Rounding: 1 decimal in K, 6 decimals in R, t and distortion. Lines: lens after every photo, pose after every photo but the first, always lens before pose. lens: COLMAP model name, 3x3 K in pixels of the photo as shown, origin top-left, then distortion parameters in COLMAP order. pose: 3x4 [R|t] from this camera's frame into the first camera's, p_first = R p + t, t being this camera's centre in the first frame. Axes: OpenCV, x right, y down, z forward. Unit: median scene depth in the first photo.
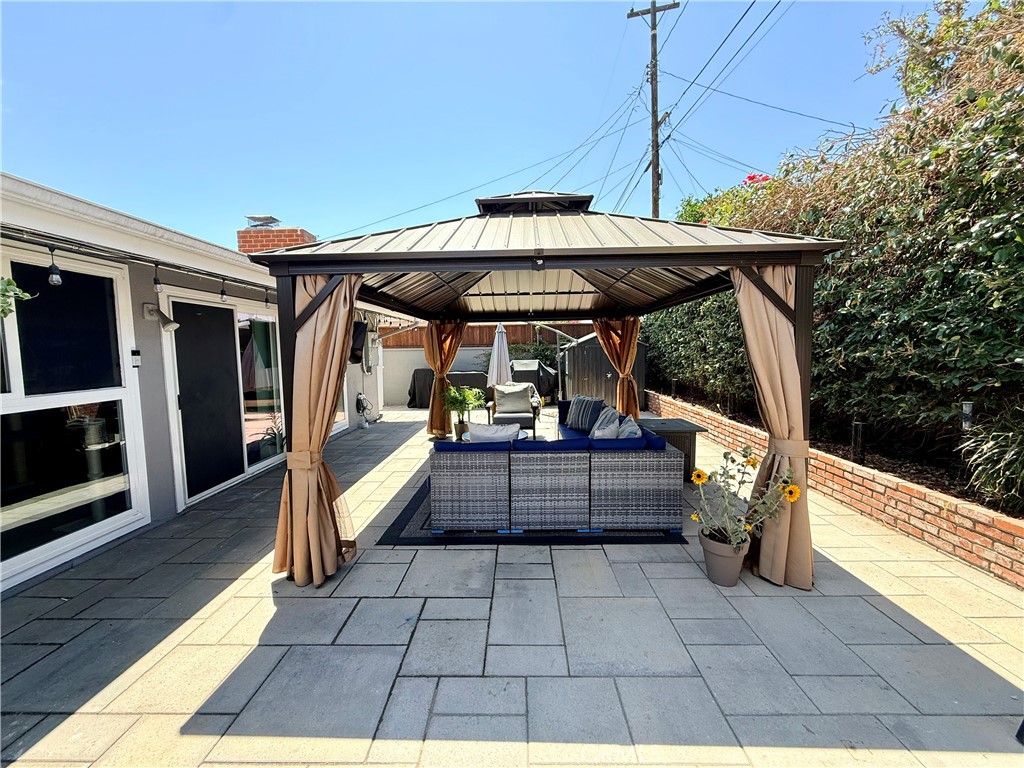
lens RADIAL K [[404.9, 0, 512.0], [0, 404.9, 384.0], [0, 0, 1]] dist [-0.000598, 0.000275]
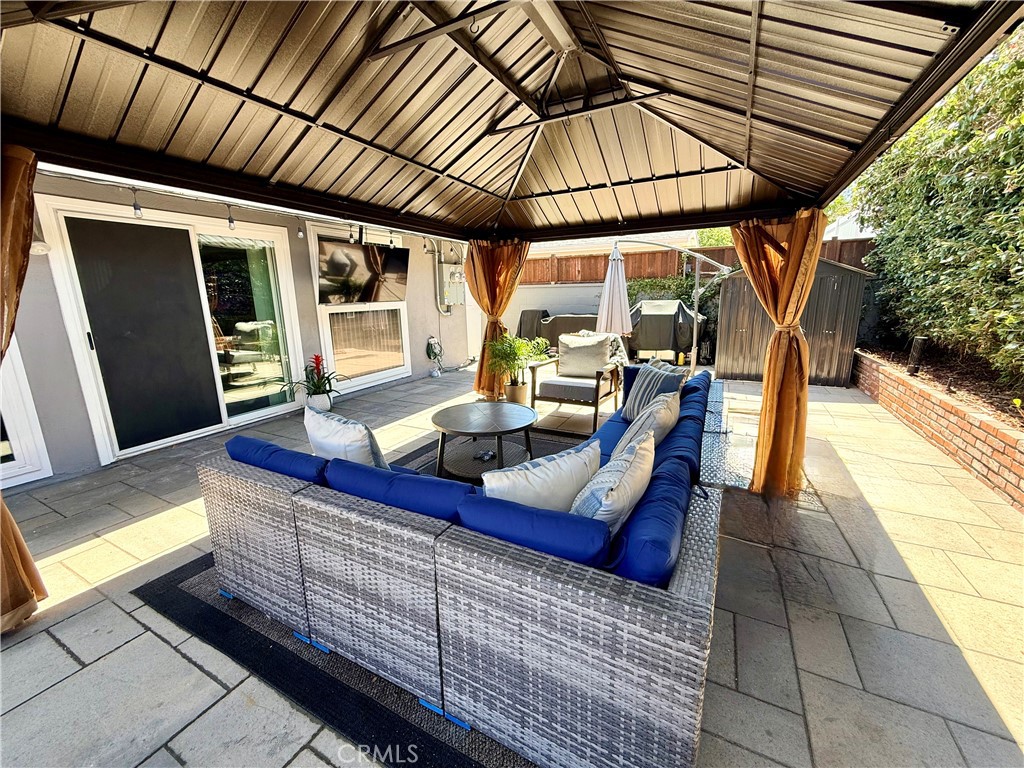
lens RADIAL K [[404.9, 0, 512.0], [0, 404.9, 384.0], [0, 0, 1]] dist [-0.000598, 0.000275]
pose [[0.896544, 0.096536, -0.432308, 0.194508], [-0.035652, 0.988523, 0.146805, -0.012603], [0.441518, -0.116204, 0.889696, 0.346367]]
